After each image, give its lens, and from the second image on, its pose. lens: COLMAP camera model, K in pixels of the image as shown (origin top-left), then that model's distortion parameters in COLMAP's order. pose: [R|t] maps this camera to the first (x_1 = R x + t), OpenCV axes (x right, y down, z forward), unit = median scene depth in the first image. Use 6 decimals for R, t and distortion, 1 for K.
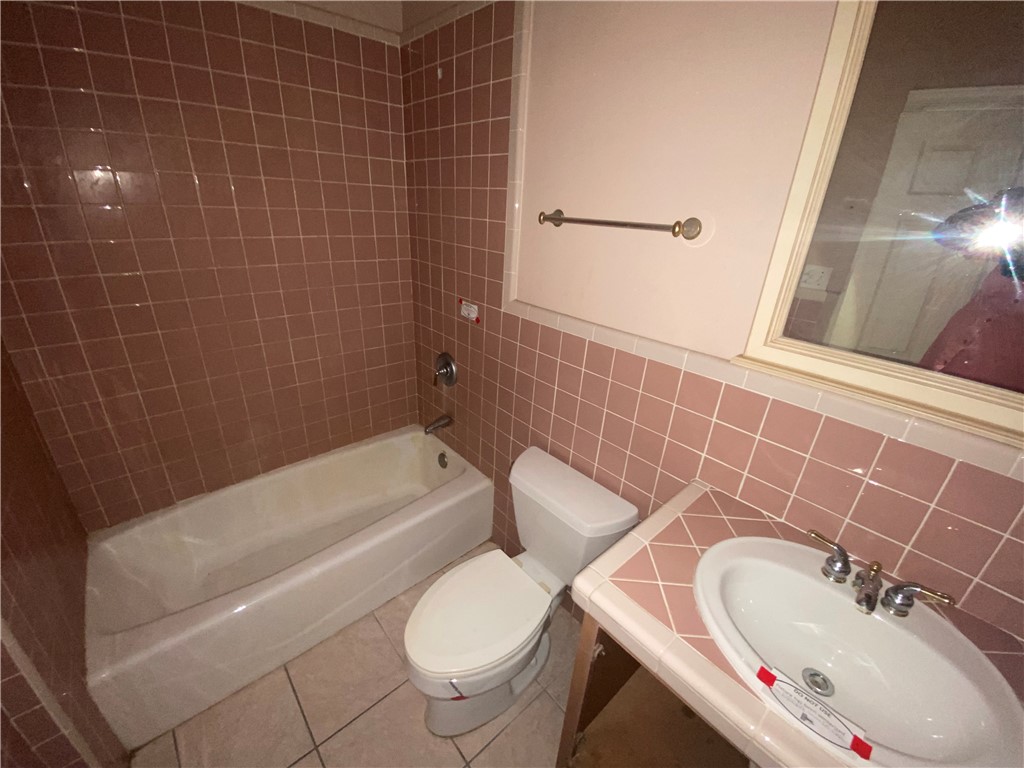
lens RADIAL K [[417.7, 0, 512.0], [0, 417.7, 378.8], [0, 0, 1]] dist [-0.002167, -0.008112]
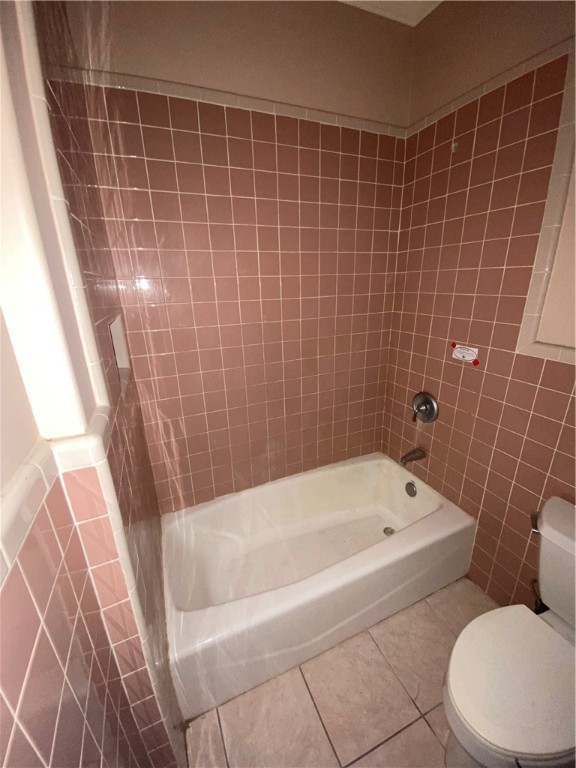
lens RADIAL K [[313.3, 0, 283.6], [0, 313.3, 383.4], [0, 0, 1]] dist [-0.002167, -0.008112]
pose [[0.949013, 0.042594, -0.312346, -0.285624], [-0.073561, 0.993397, -0.088037, 0.018059], [0.306533, 0.106525, 0.945880, 0.102397]]
